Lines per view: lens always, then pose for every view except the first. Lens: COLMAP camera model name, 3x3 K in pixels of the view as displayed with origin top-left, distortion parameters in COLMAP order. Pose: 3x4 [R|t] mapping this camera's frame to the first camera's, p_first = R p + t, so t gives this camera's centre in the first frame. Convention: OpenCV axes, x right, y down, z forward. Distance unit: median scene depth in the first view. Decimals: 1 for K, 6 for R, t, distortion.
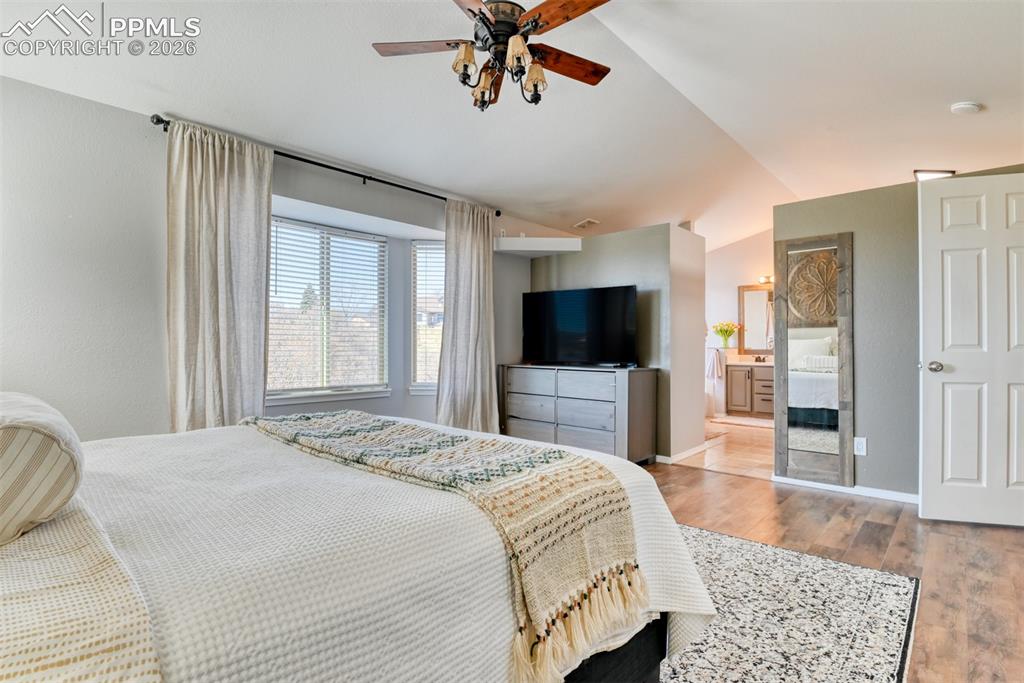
lens RADIAL K [[505.1, 0, 516.8], [0, 505.1, 343.8], [0, 0, 1]] dist [-0.022200, -0.003572]
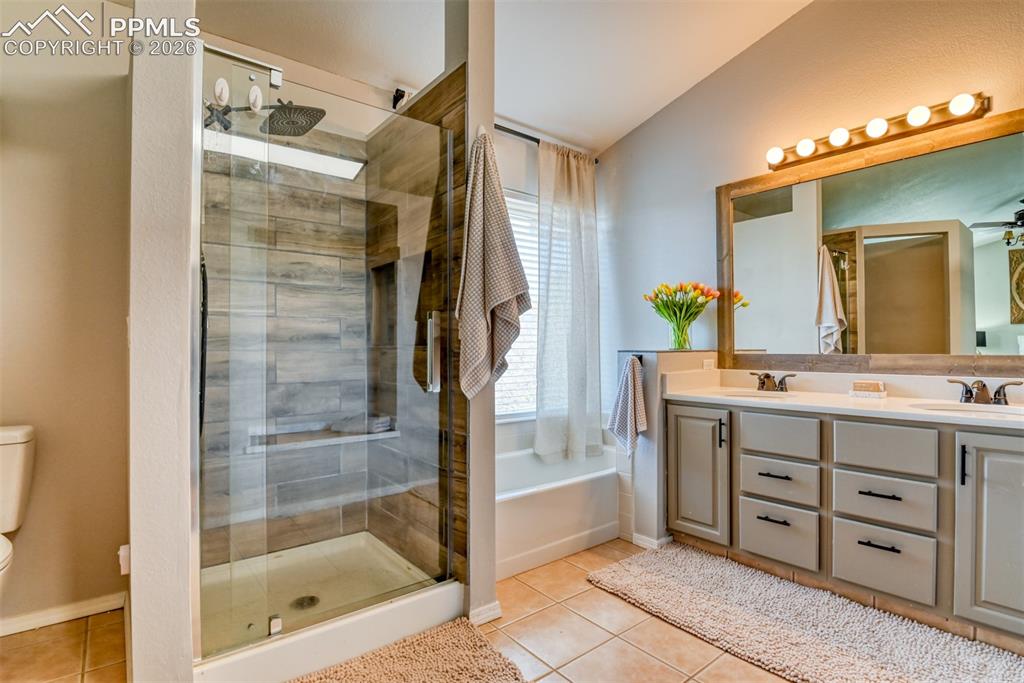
lens RADIAL K [[505.1, 0, 509.0], [0, 505.1, 338.2], [0, 0, 1]] dist [-0.022200, -0.003572]
pose [[0.985875, -0.007687, -0.167307, 0.365115], [0.005583, 0.999899, -0.013044, 0.003459], [0.167390, 0.011925, 0.985819, 0.628920]]
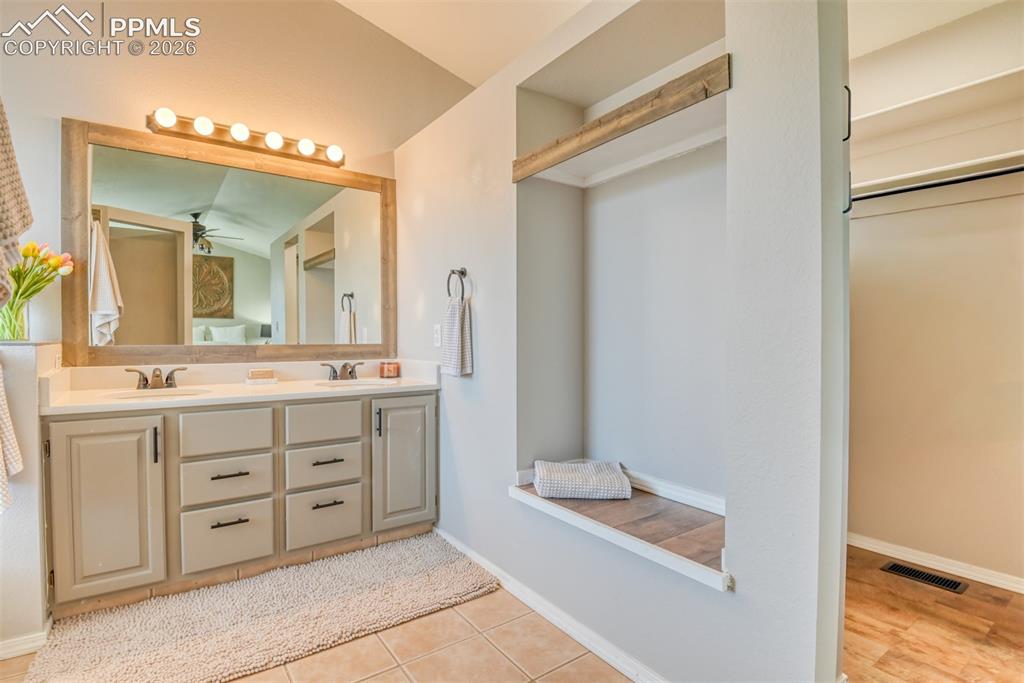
lens RADIAL K [[505.1, 0, 507.6], [0, 505.1, 343.0], [0, 0, 1]] dist [-0.022200, -0.003572]
pose [[0.207229, -0.011549, 0.978224, 0.236663], [-0.007455, 0.999883, 0.013384, 0.003765], [-0.978264, -0.010066, 0.207119, 0.736946]]
